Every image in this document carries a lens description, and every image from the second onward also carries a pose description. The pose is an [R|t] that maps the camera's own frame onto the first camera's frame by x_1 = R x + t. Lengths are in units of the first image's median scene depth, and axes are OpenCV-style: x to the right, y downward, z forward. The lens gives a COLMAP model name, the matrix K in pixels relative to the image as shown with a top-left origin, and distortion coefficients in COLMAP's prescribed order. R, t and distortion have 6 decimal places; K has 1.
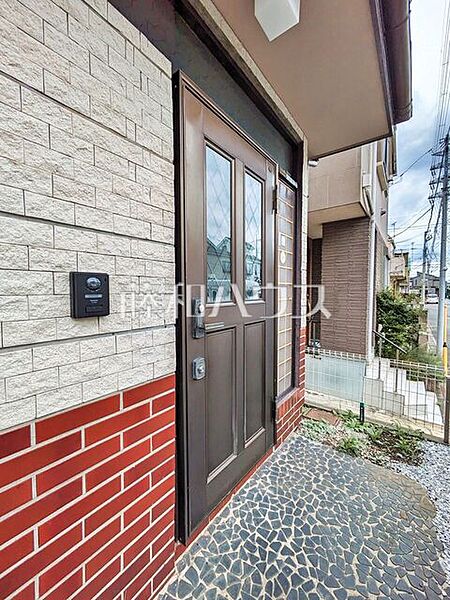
lens RADIAL K [[238.1, 0, 225.0], [0, 238.1, 300.0], [0, 0, 1]] dist [0.000189, 0.000953]
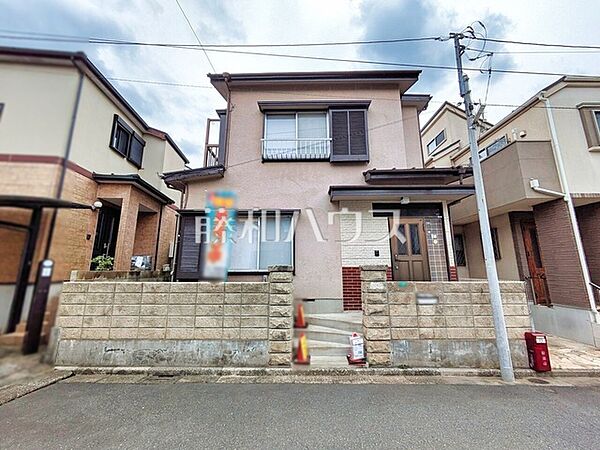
lens RADIAL K [[238.1, 0, 302.5], [0, 238.1, 224.6], [0, 0, 1]] dist [0.000189, 0.000953]
pose [[0.614692, -0.148231, -0.774714, 3.337121], [-0.026292, 0.977787, -0.207946, 0.597924], [0.788329, 0.148191, 0.597140, -4.644440]]
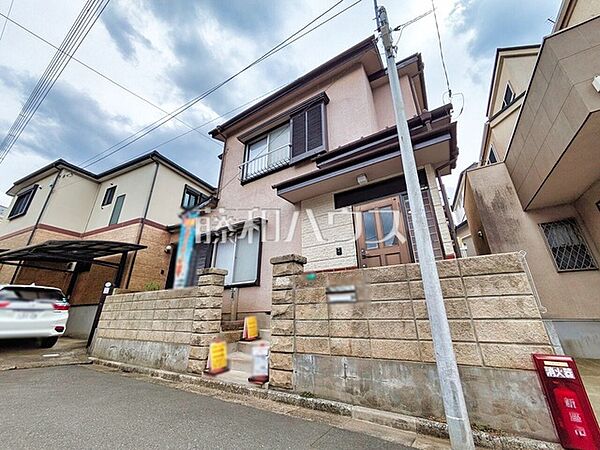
lens RADIAL K [[238.1, 0, 302.5], [0, 238.1, 224.6], [0, 0, 1]] dist [0.000189, 0.000953]
pose [[0.116617, -0.363815, -0.924142, 4.305880], [-0.029162, 0.928836, -0.369343, 1.328771], [0.992749, 0.070021, 0.097709, -0.550539]]
